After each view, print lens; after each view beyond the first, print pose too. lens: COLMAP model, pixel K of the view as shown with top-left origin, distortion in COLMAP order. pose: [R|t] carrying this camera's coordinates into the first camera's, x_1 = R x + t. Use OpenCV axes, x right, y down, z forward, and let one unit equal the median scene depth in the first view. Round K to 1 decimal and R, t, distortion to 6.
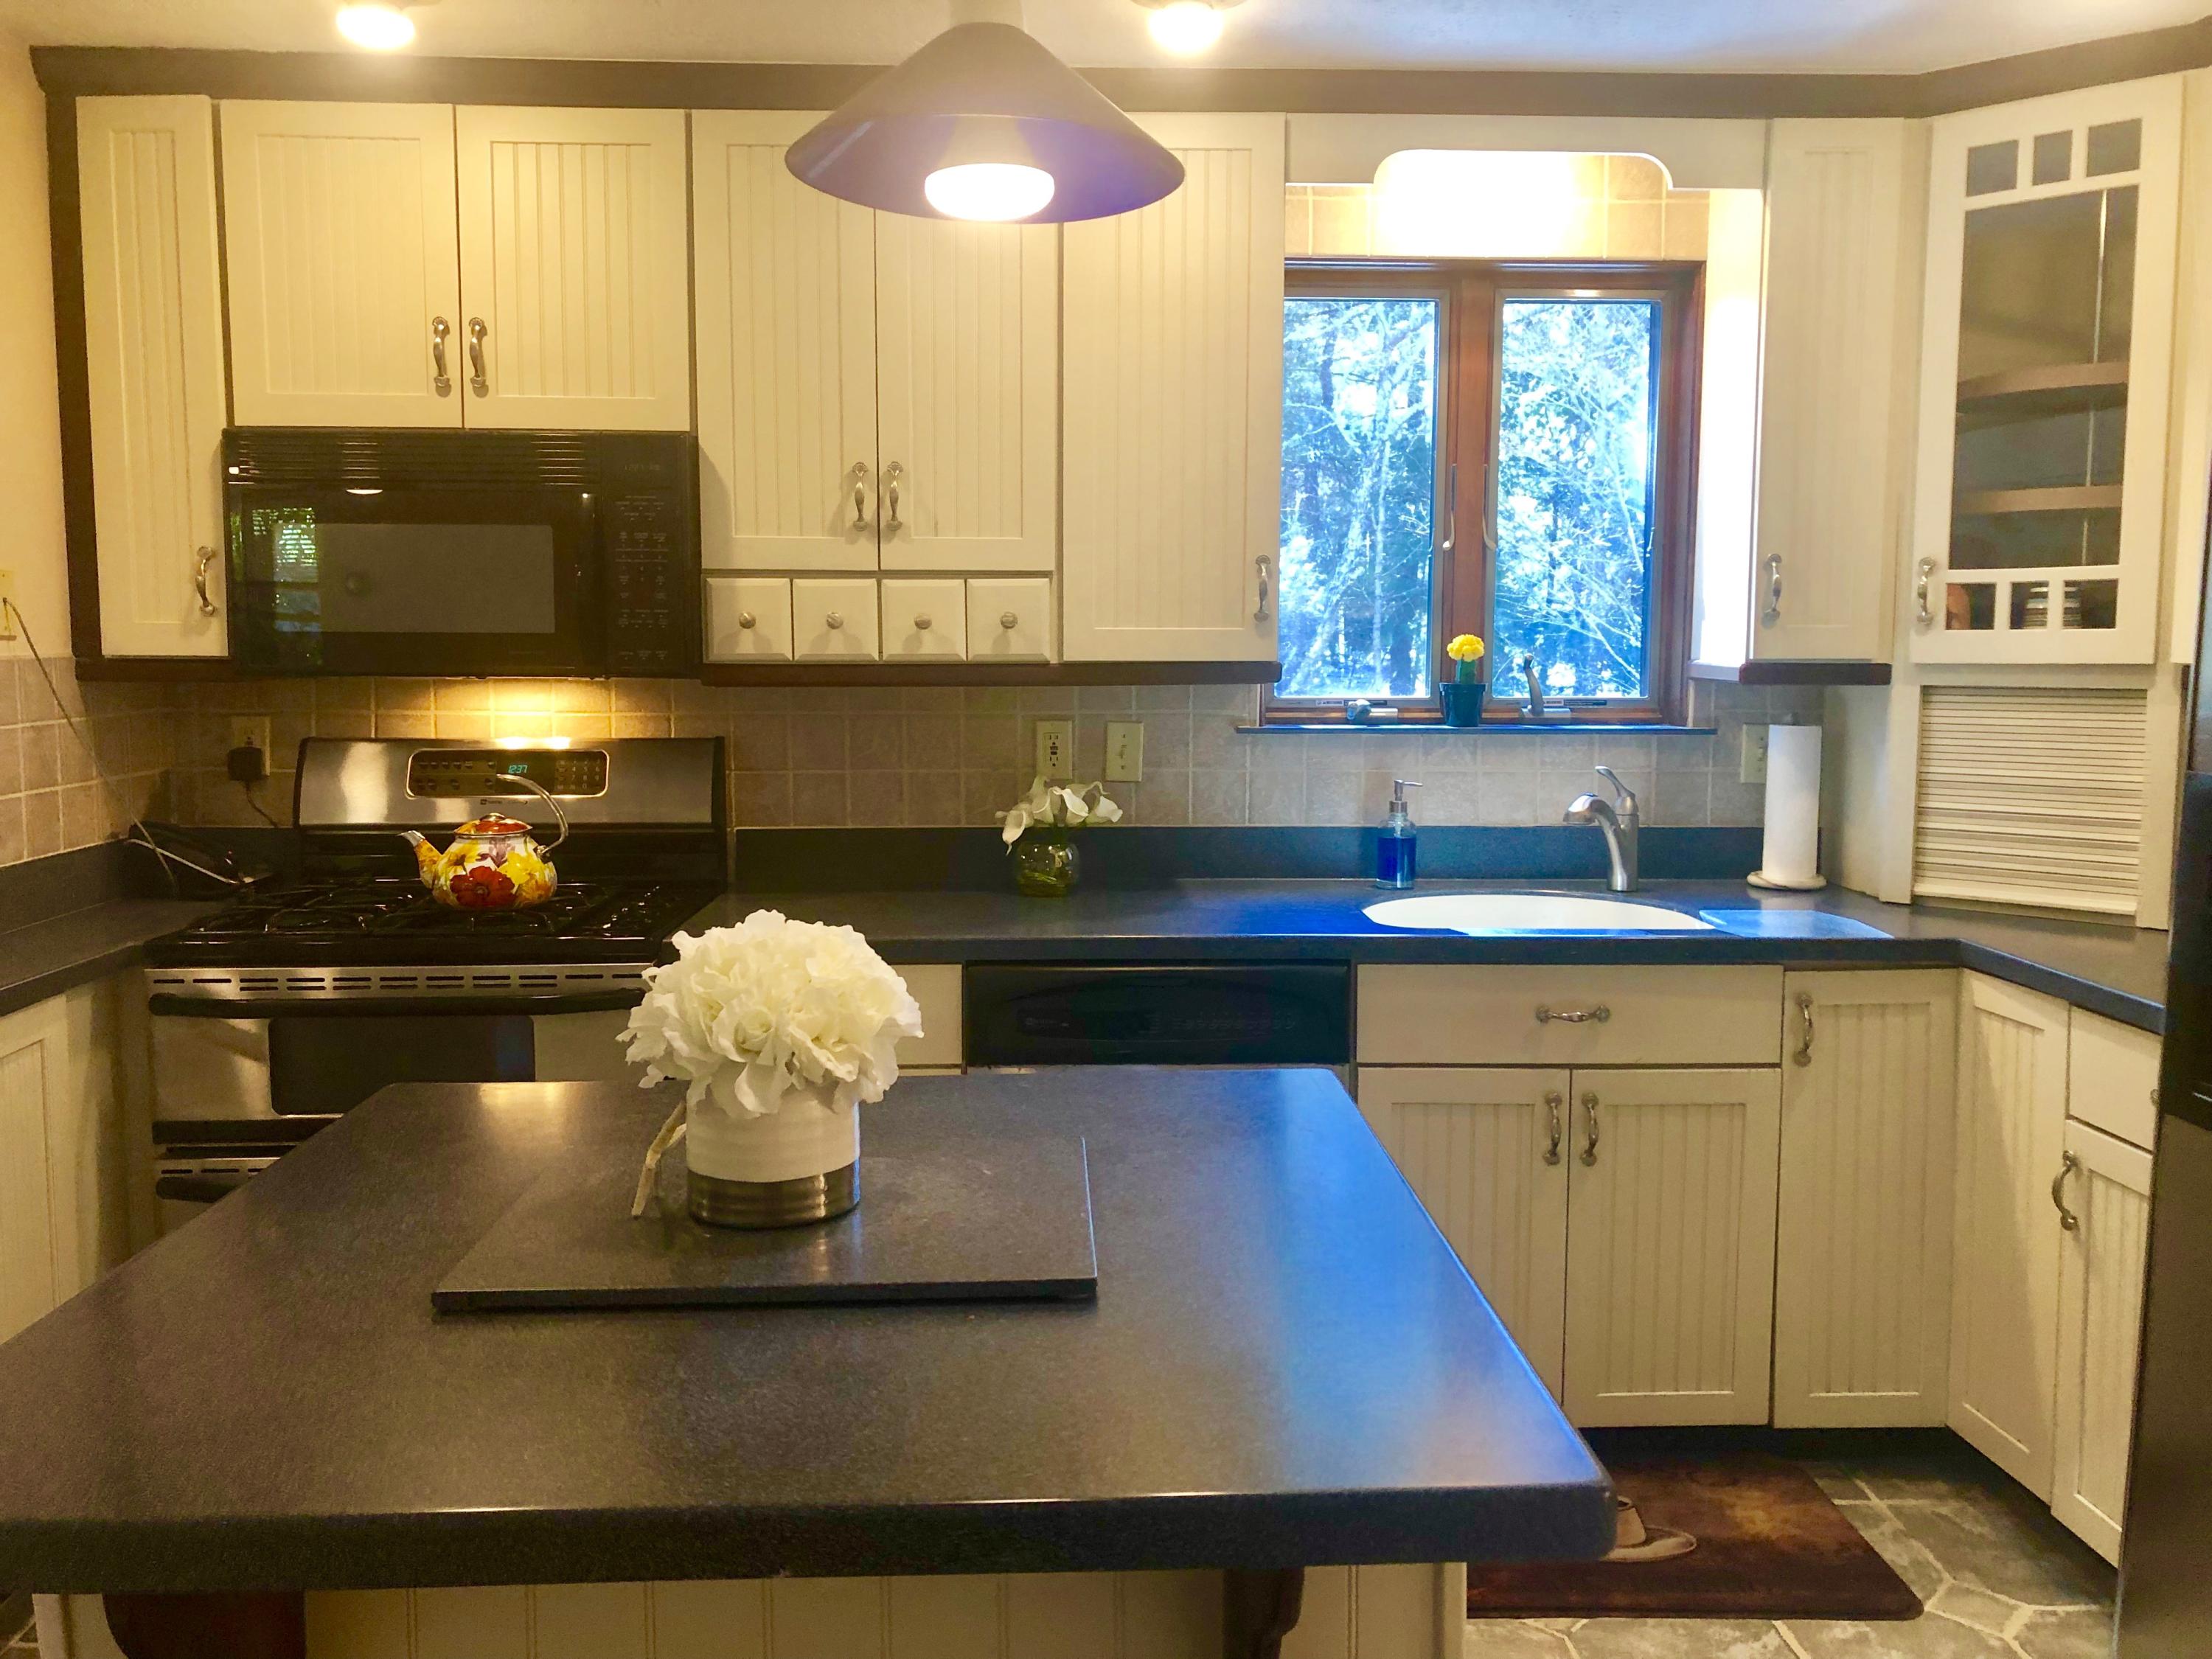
lens RADIAL K [[1774.1, 0, 1103.3], [0, 1774.1, 790.7], [0, 0, 1]] dist [0.001615, 0.000033]
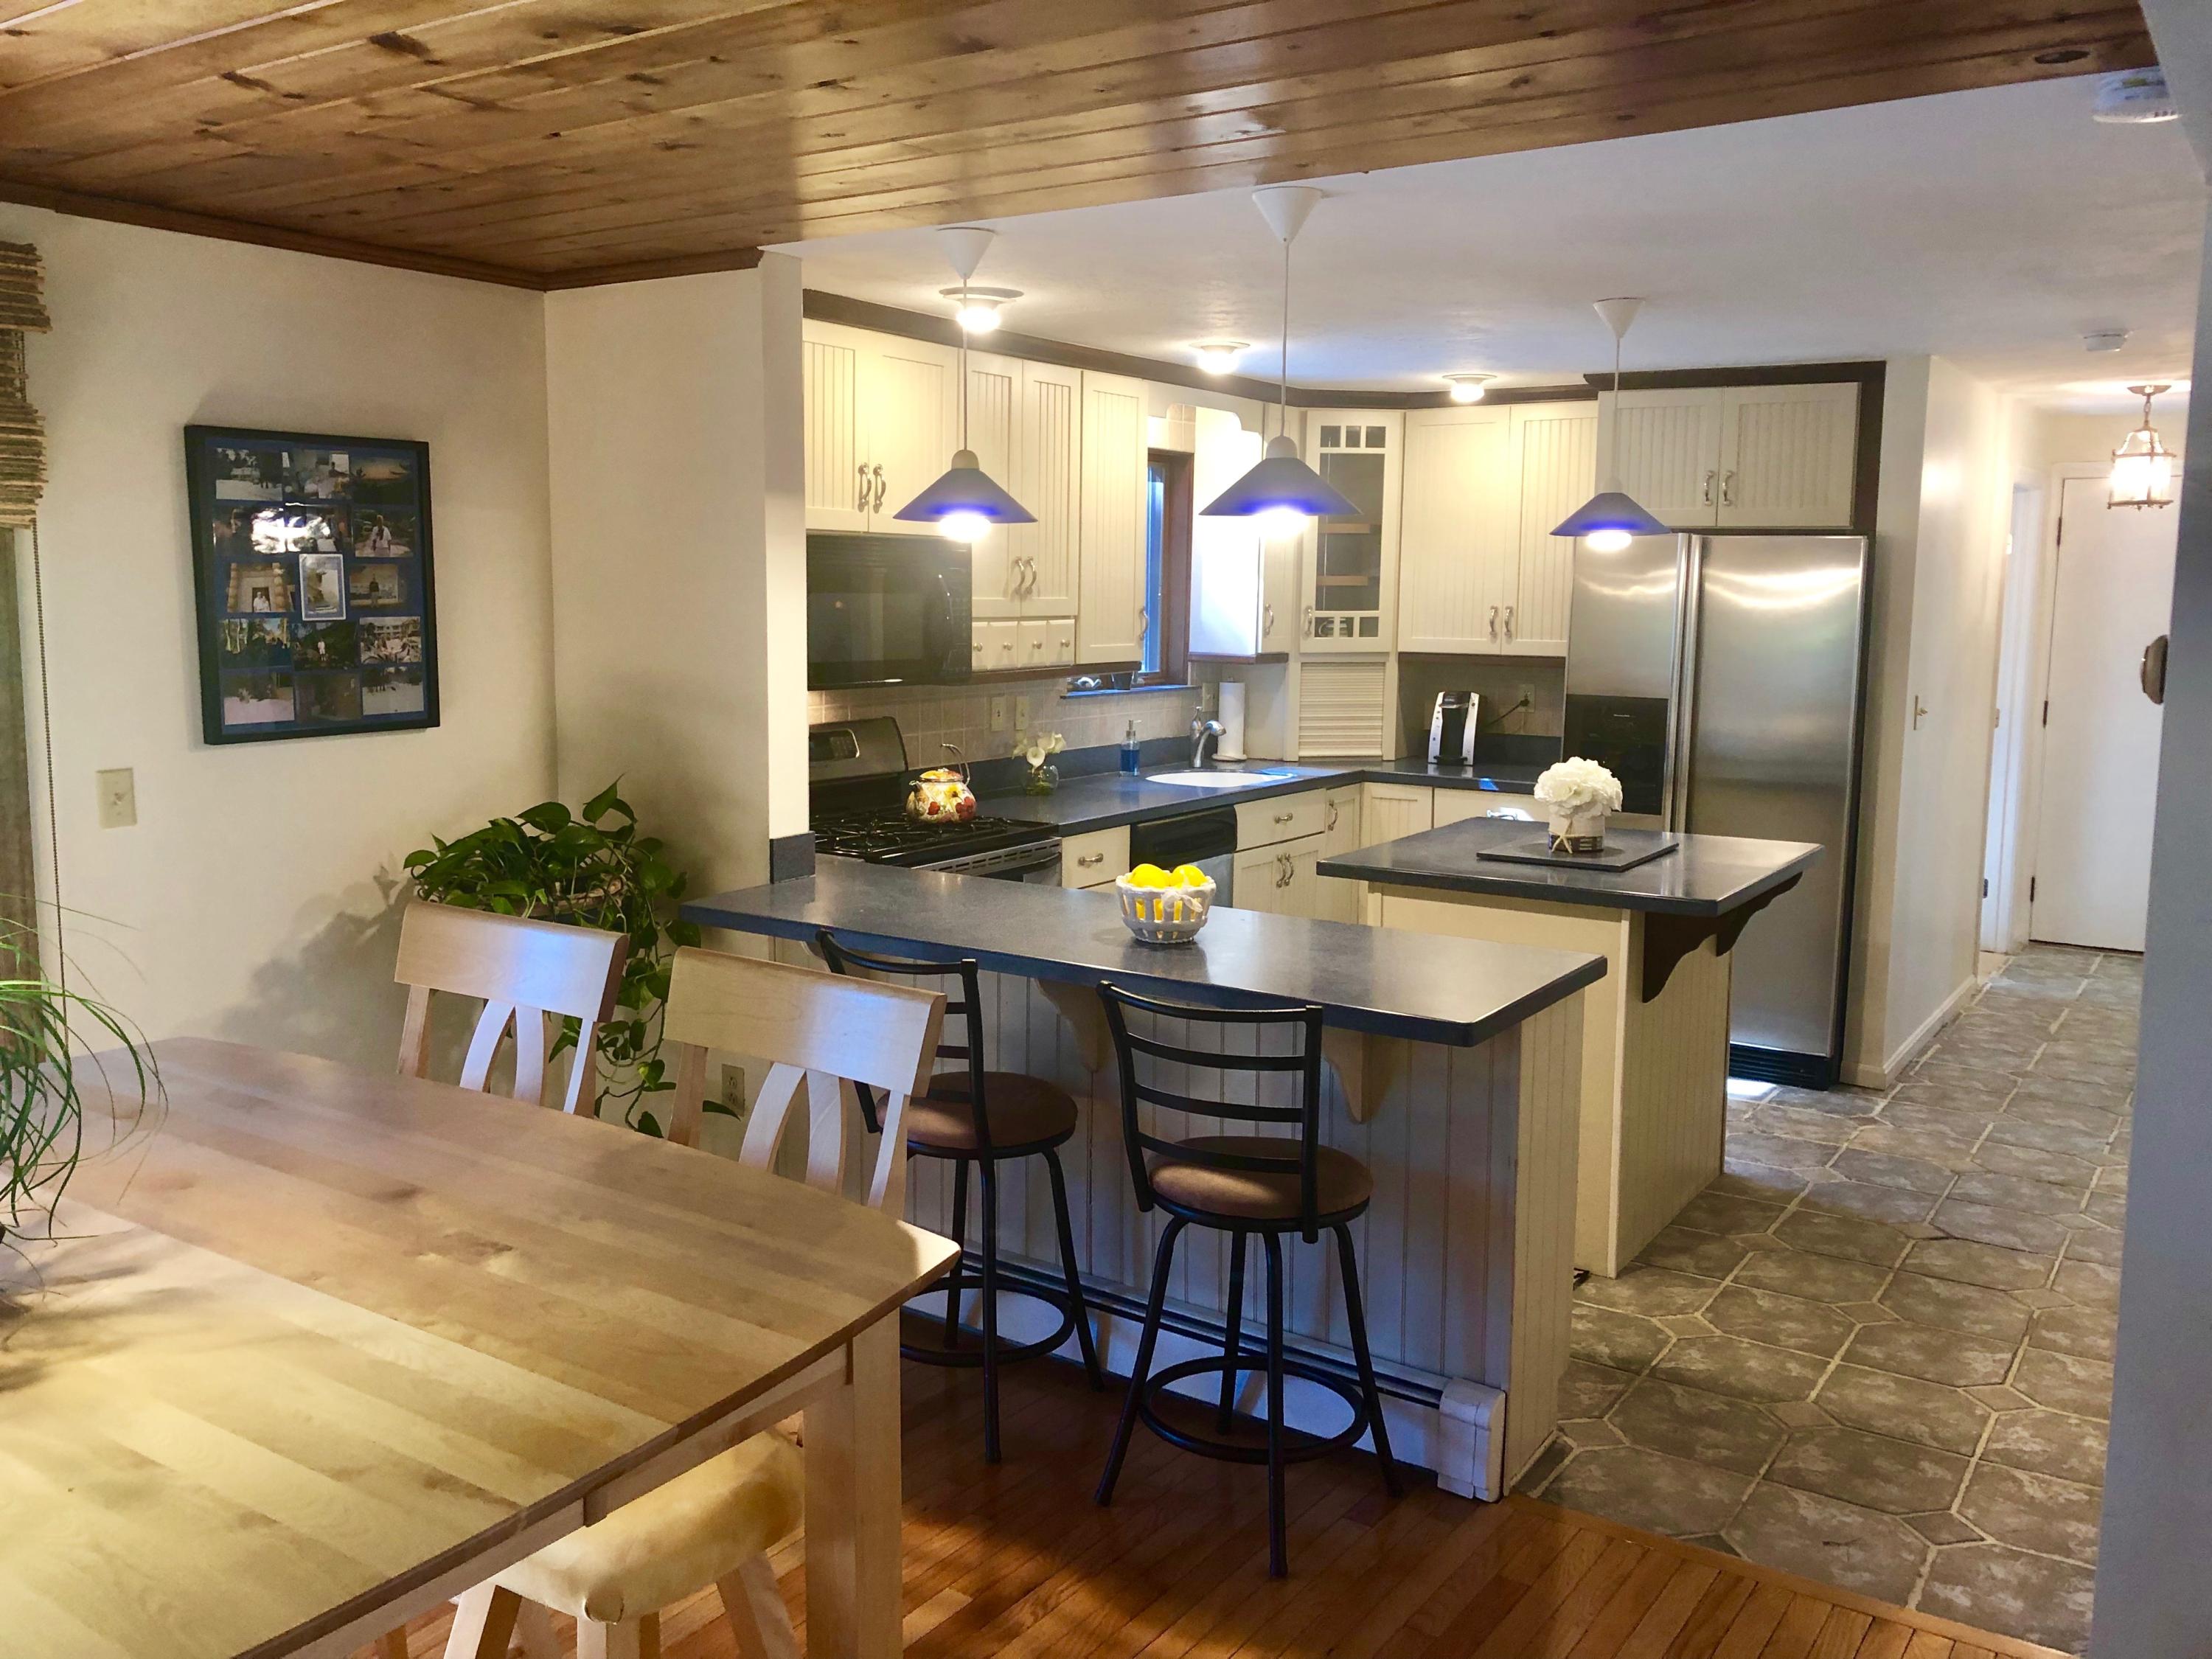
lens RADIAL K [[1806.5, 0, 1106.6], [0, 1806.5, 787.1], [0, 0, 1]] dist [0.037266, 0.000845]
pose [[0.586223, -0.087092, 0.805455, -1.561964], [0.064384, 0.996069, 0.060842, -0.059198], [-0.807587, 0.016192, 0.589526, -0.134198]]
